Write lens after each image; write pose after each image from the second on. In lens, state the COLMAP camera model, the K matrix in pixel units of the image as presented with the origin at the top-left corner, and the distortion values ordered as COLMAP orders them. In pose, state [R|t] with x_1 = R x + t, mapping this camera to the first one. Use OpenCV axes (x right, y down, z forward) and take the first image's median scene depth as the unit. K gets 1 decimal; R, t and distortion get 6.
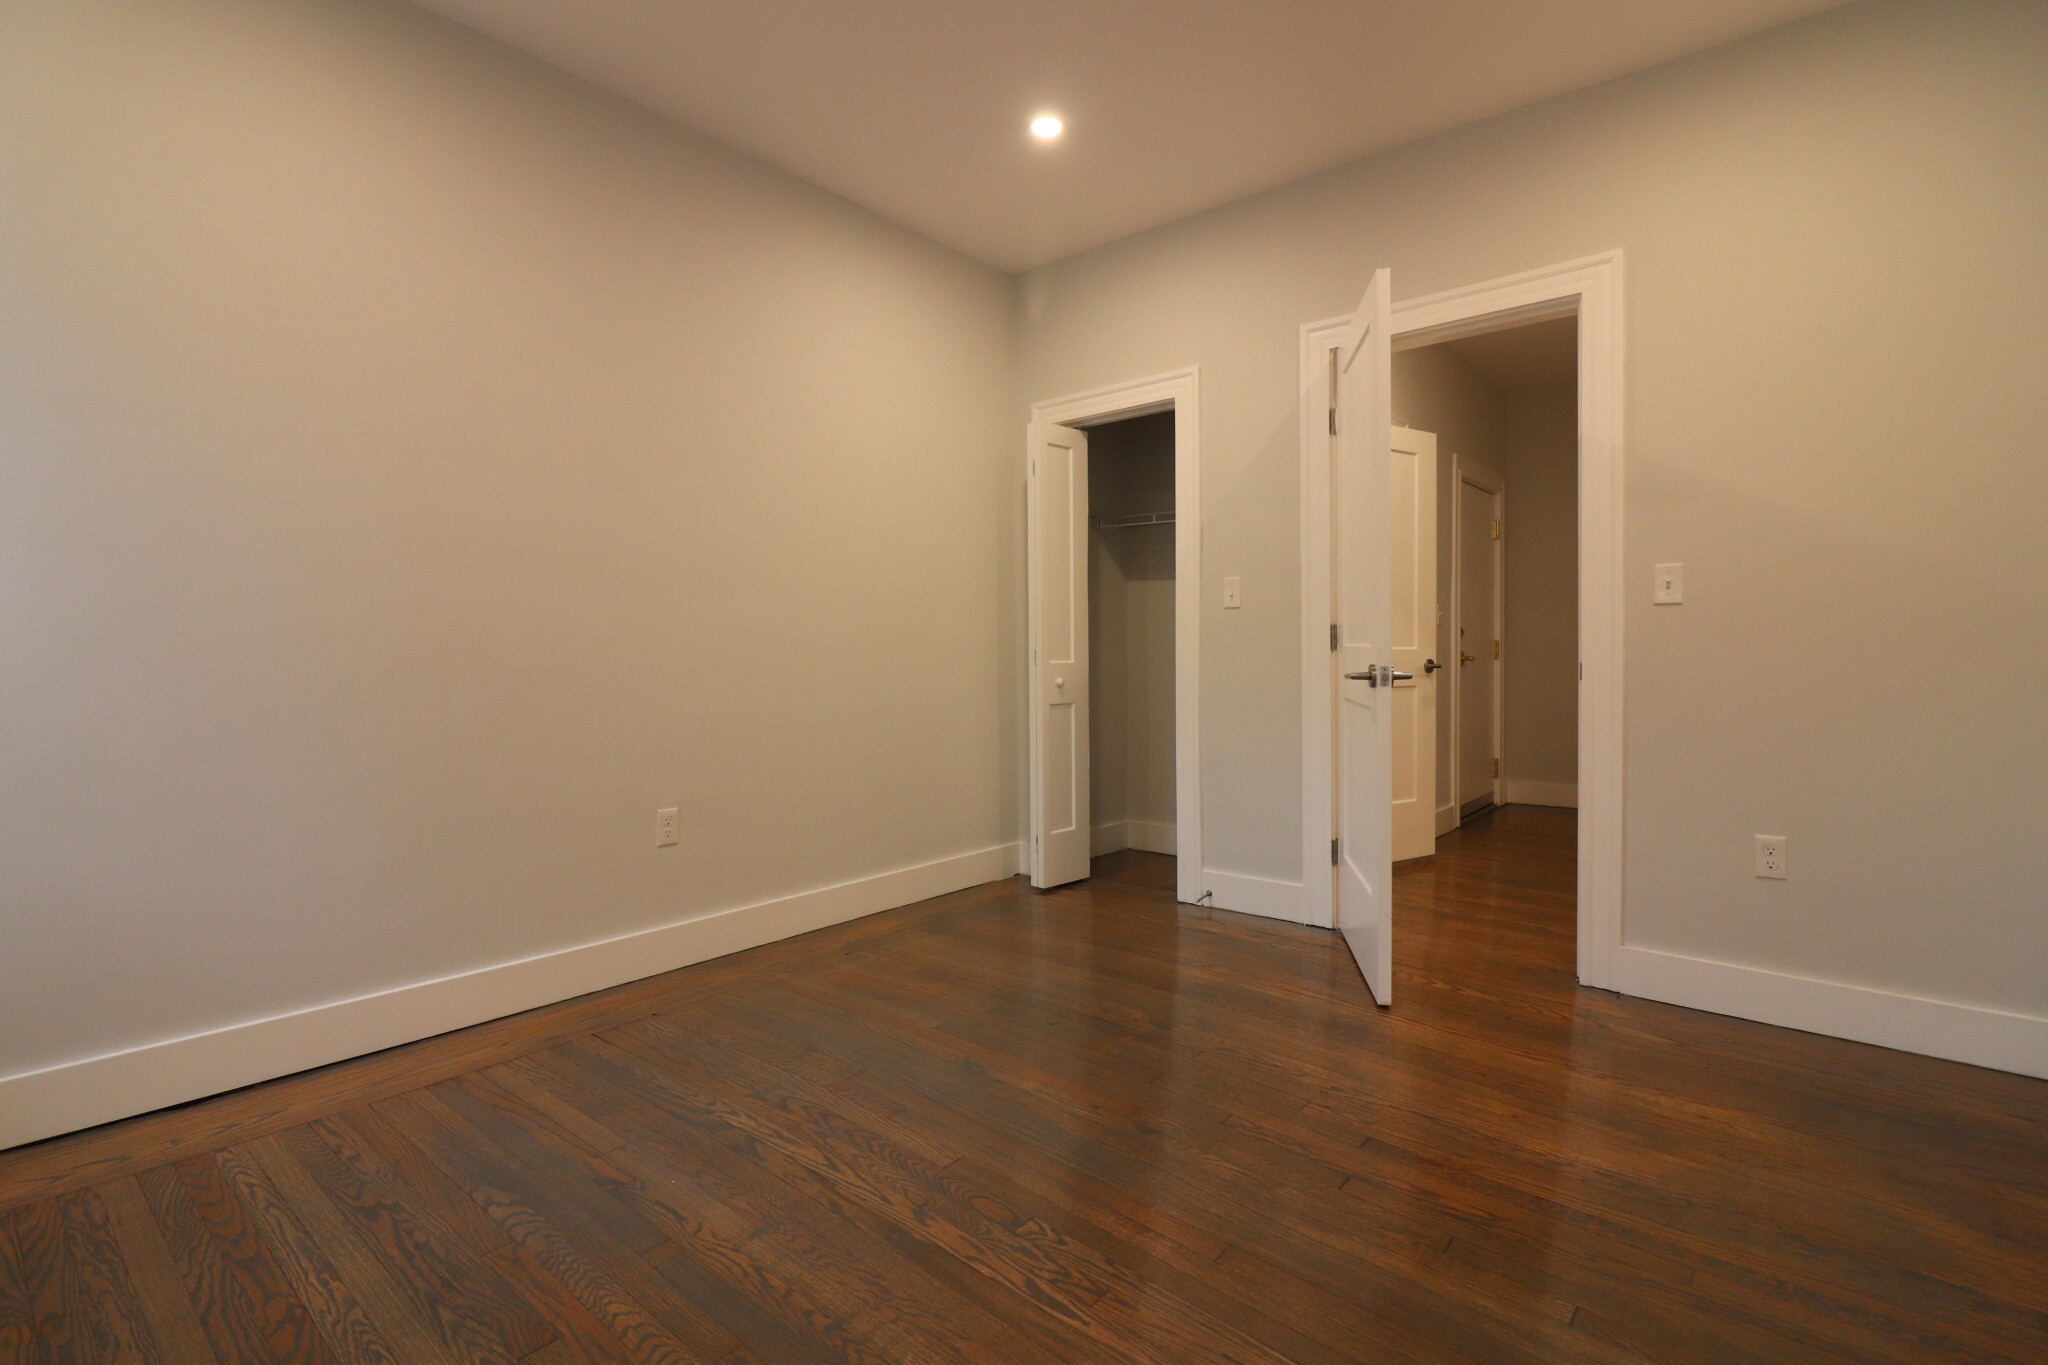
lens RADIAL K [[947.0, 0, 1010.9], [0, 947.0, 667.4], [0, 0, 1]] dist [-0.008764, -0.007568]
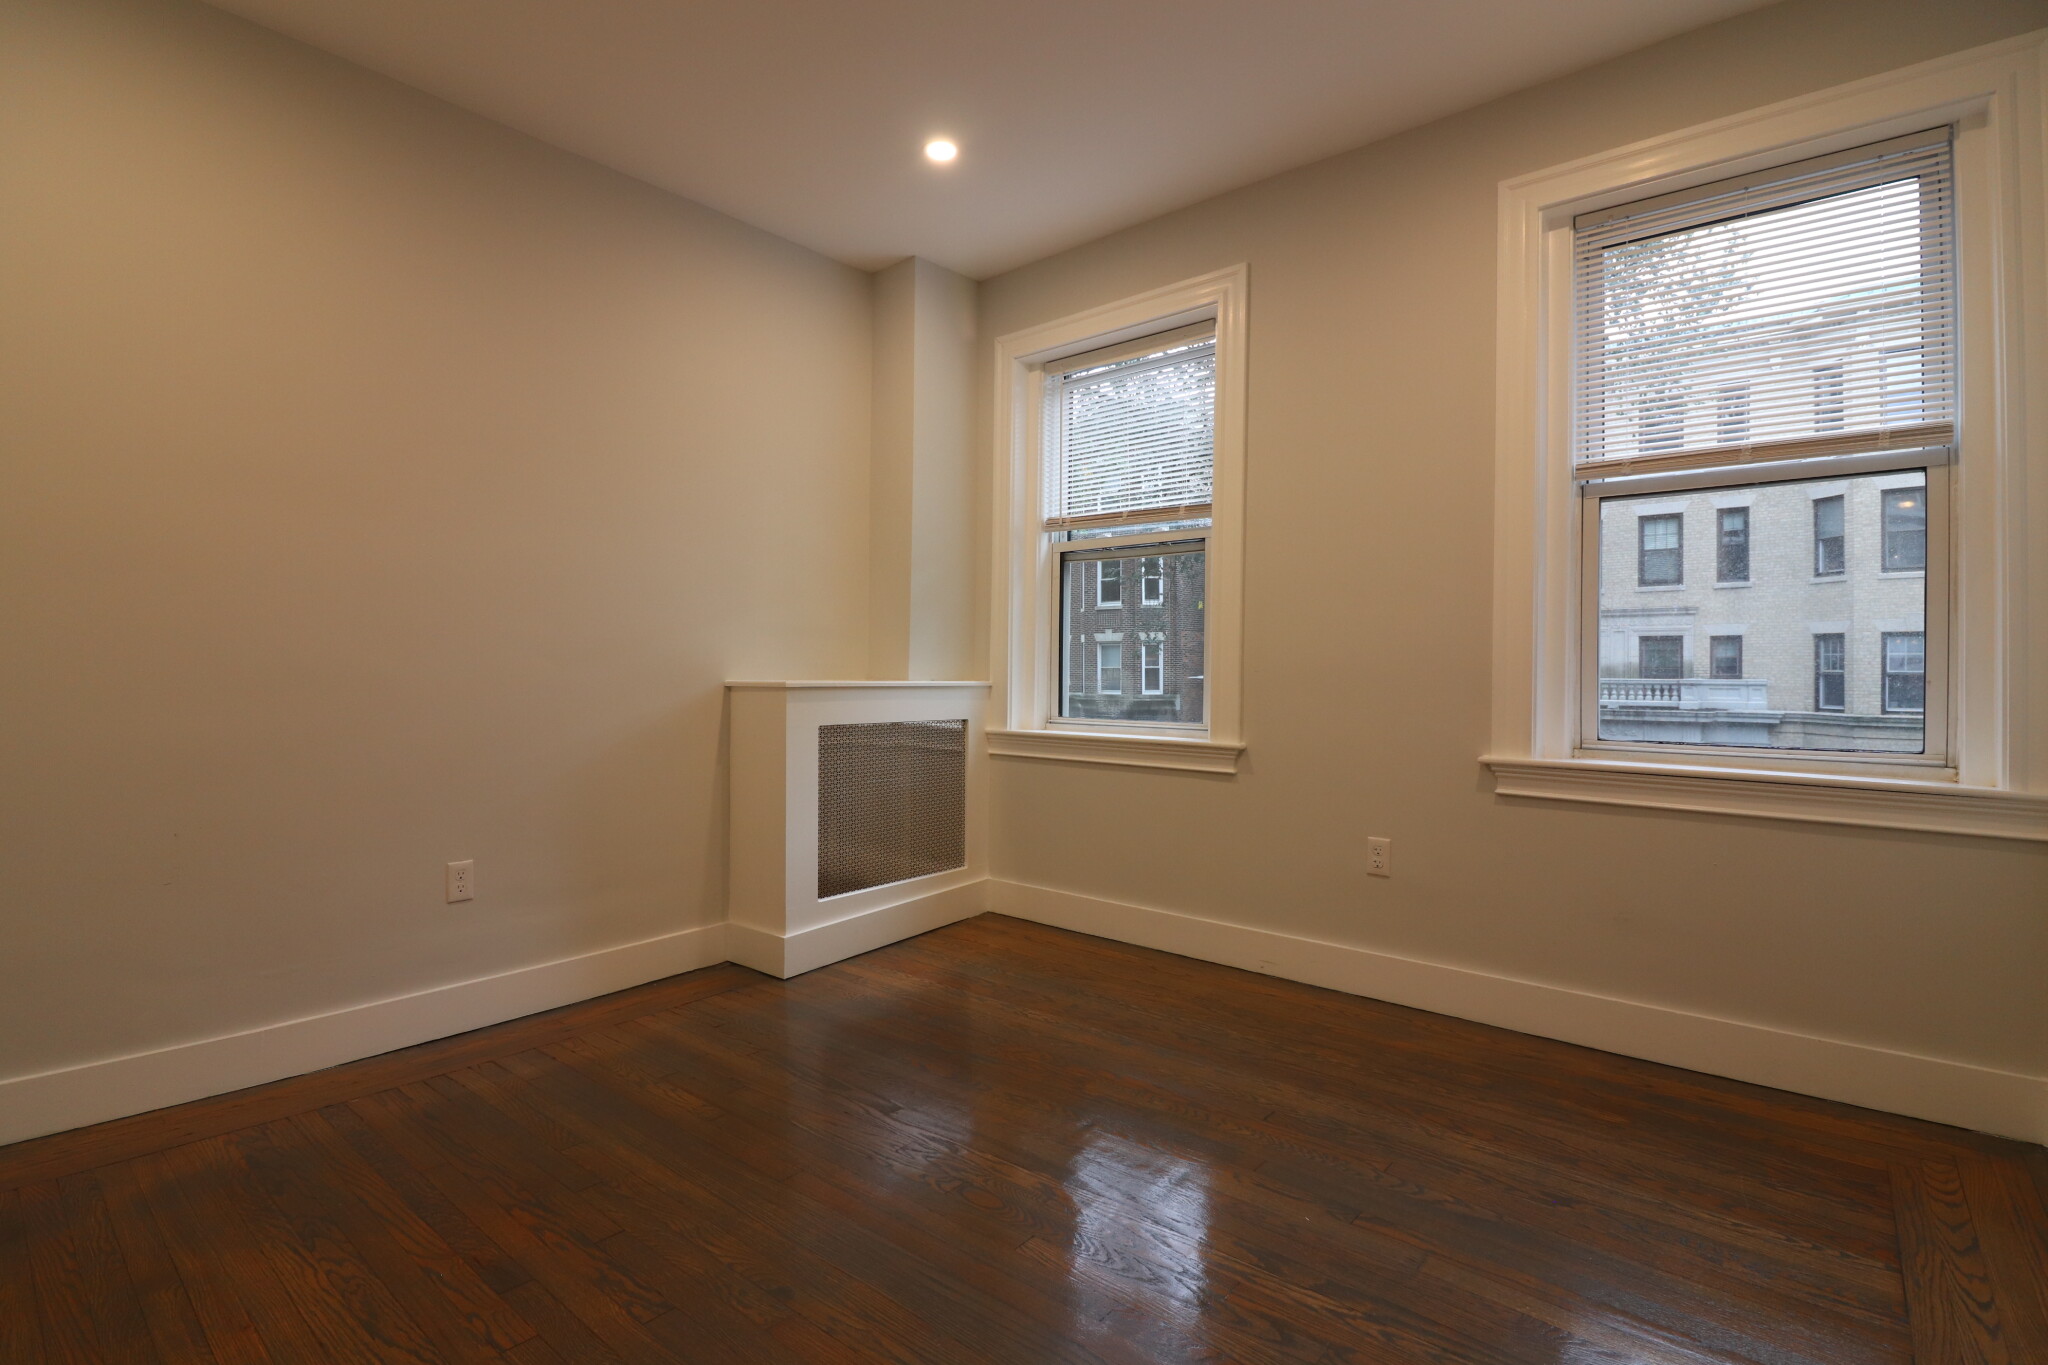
lens RADIAL K [[956.1, 0, 1023.3], [0, 956.1, 673.1], [0, 0, 1]] dist [-0.010554, -0.000839]
pose [[-0.999861, -0.004812, -0.015976, -0.041038], [-0.005032, 0.999893, 0.013759, -0.030948], [0.015908, 0.013837, -0.999778, 1.824319]]
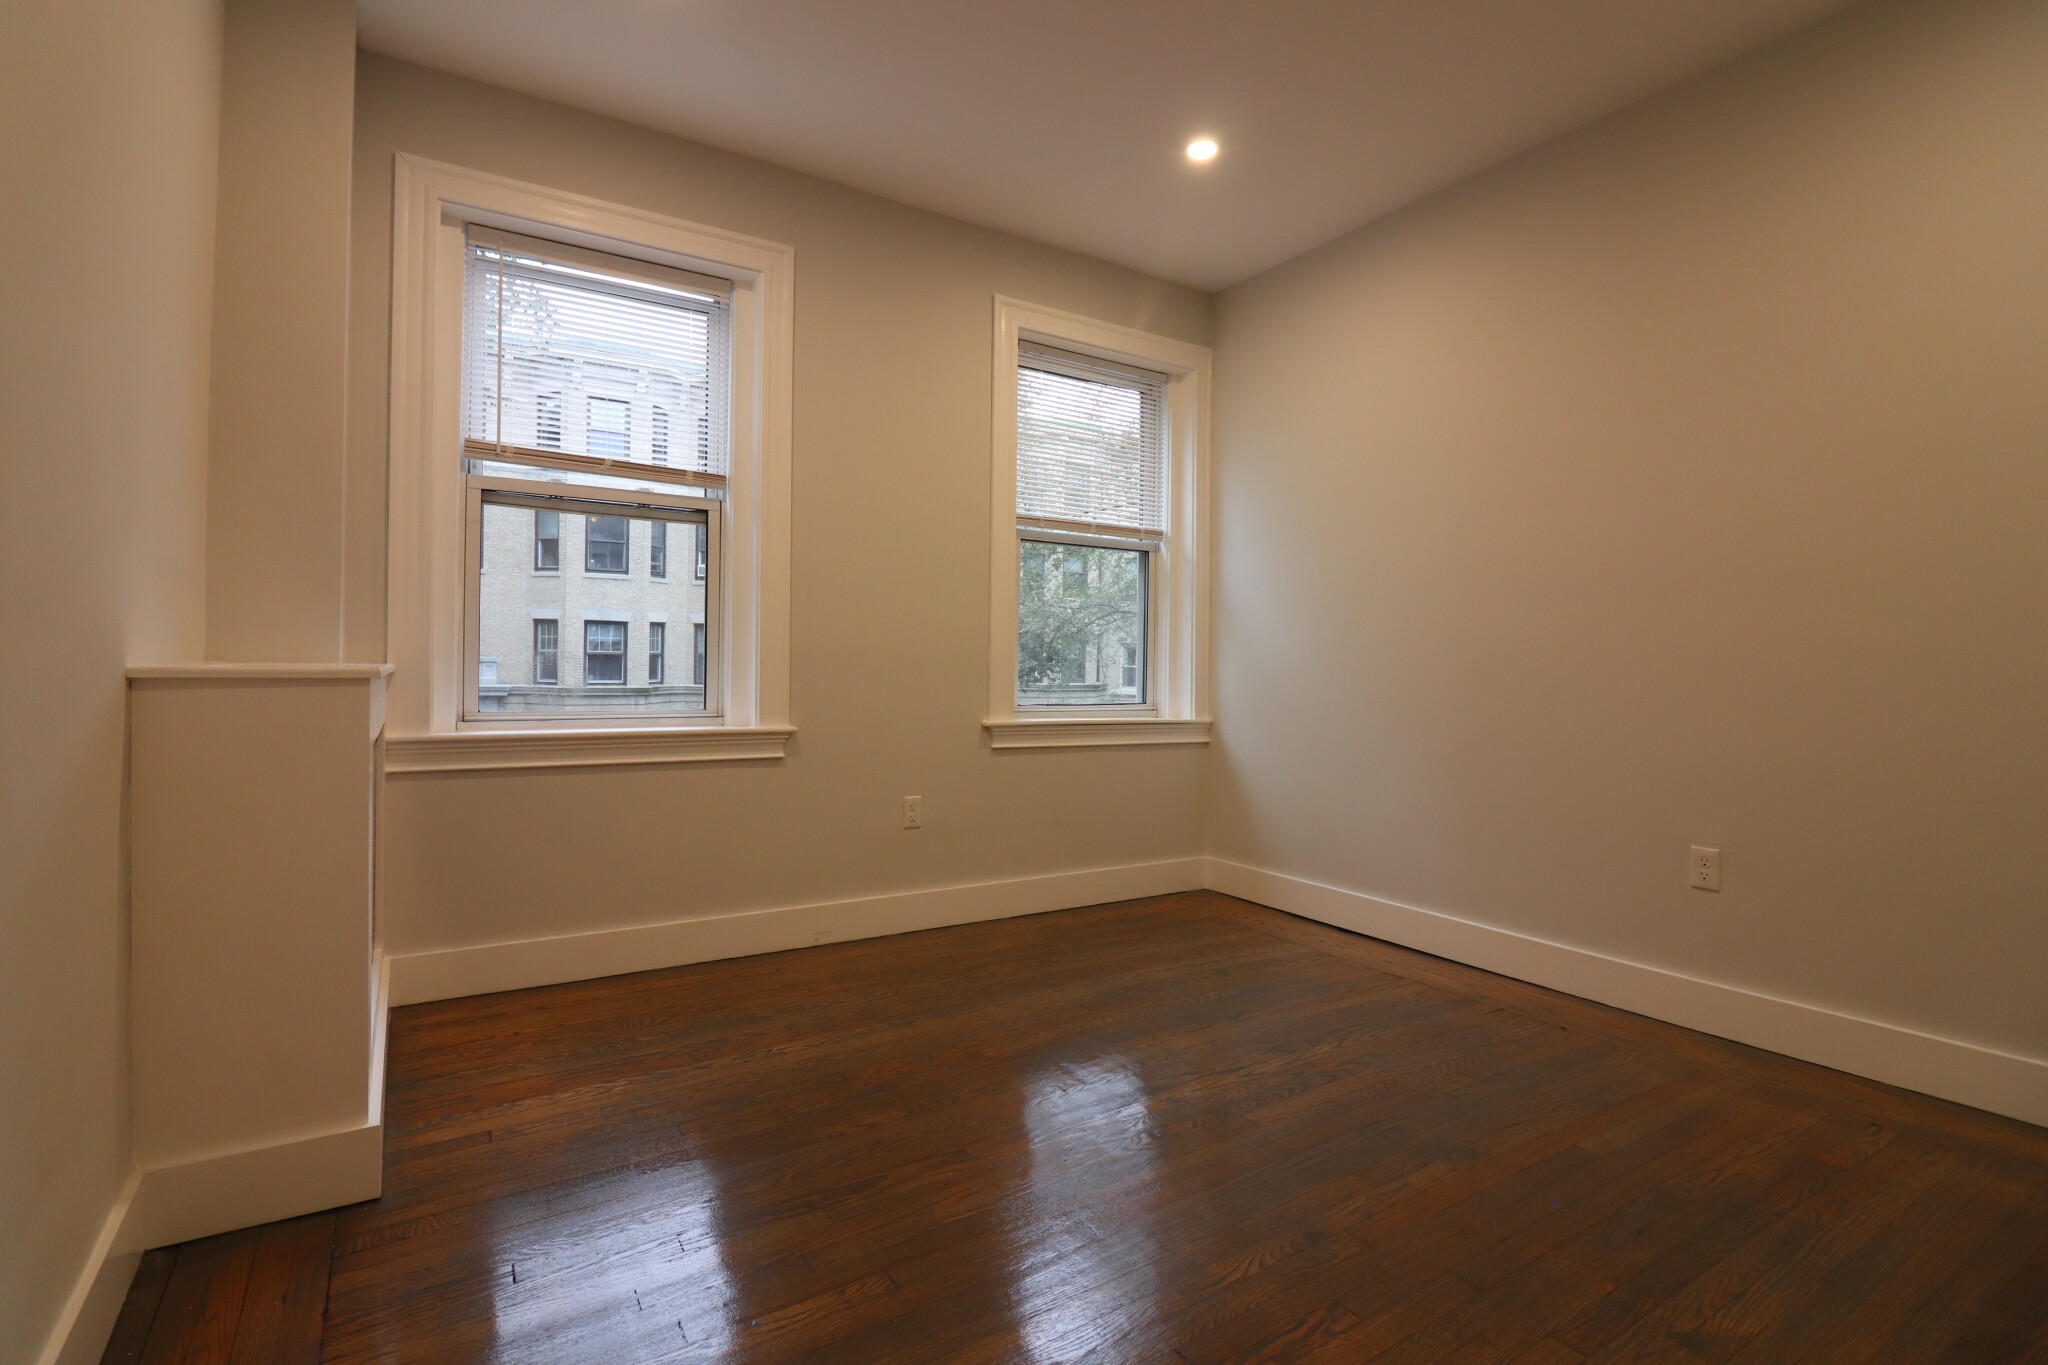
lens RADIAL K [[947.0, 0, 1010.9], [0, 947.0, 667.4], [0, 0, 1]] dist [-0.008764, -0.007568]
pose [[-0.297241, 0.002089, -0.954800, 1.048682], [-0.025950, 0.999611, 0.010265, -0.017396], [0.954450, 0.027828, -0.297071, 1.003597]]
